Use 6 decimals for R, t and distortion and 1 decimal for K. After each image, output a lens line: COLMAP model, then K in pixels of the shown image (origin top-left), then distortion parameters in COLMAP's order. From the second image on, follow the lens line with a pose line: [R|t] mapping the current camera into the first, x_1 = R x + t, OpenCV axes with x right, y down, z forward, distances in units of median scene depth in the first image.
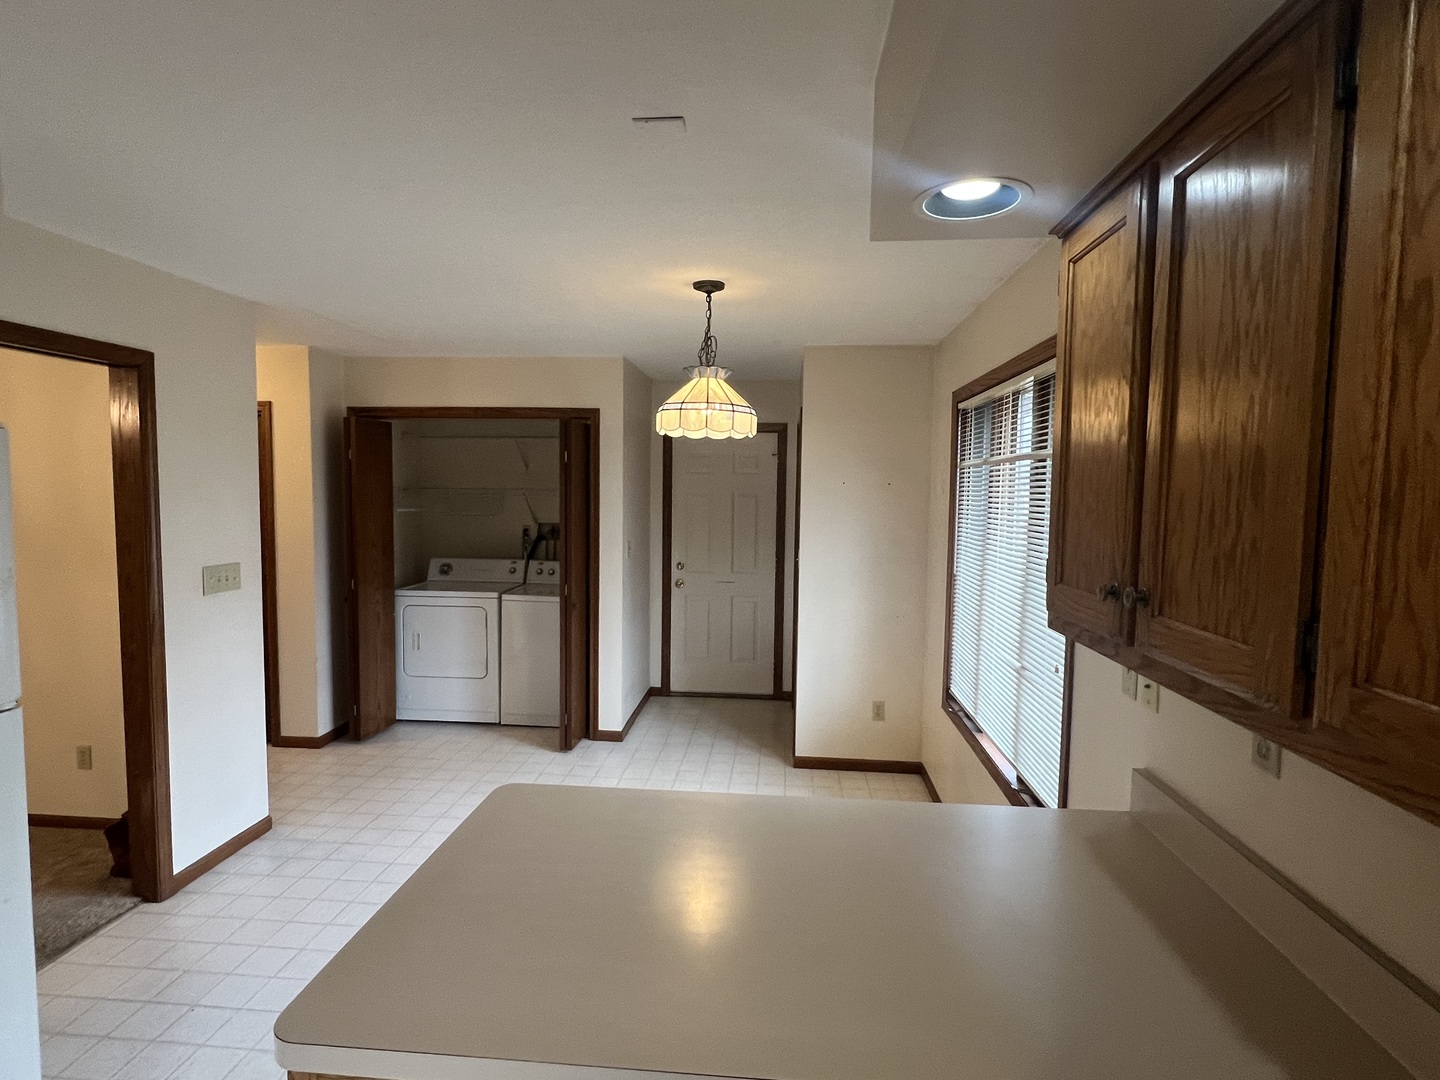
lens RADIAL K [[754.1, 0, 719.4], [0, 754.1, 539.5], [0, 0, 1]] dist [0.002480, -0.001478]
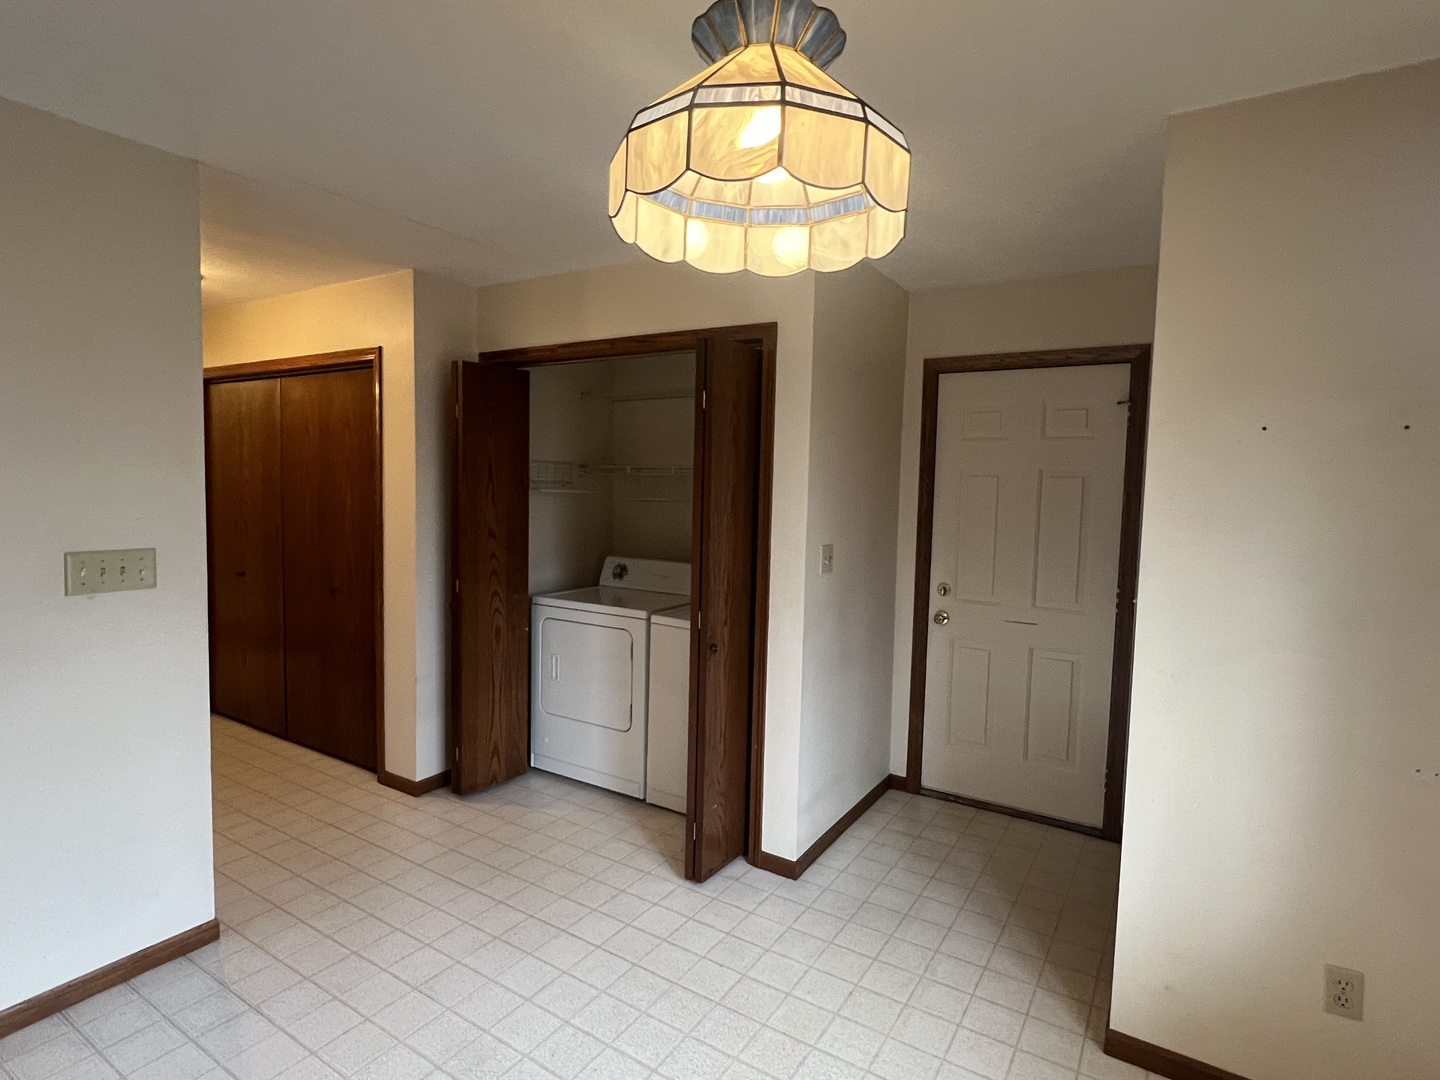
lens RADIAL K [[754.1, 0, 719.5], [0, 754.1, 537.5], [0, 0, 1]] dist [0.002480, -0.001478]
pose [[0.887777, 0.041995, -0.458355, 0.079465], [-0.044727, 0.998987, 0.004897, -0.003362], [0.458096, 0.016154, 0.888756, 0.431753]]
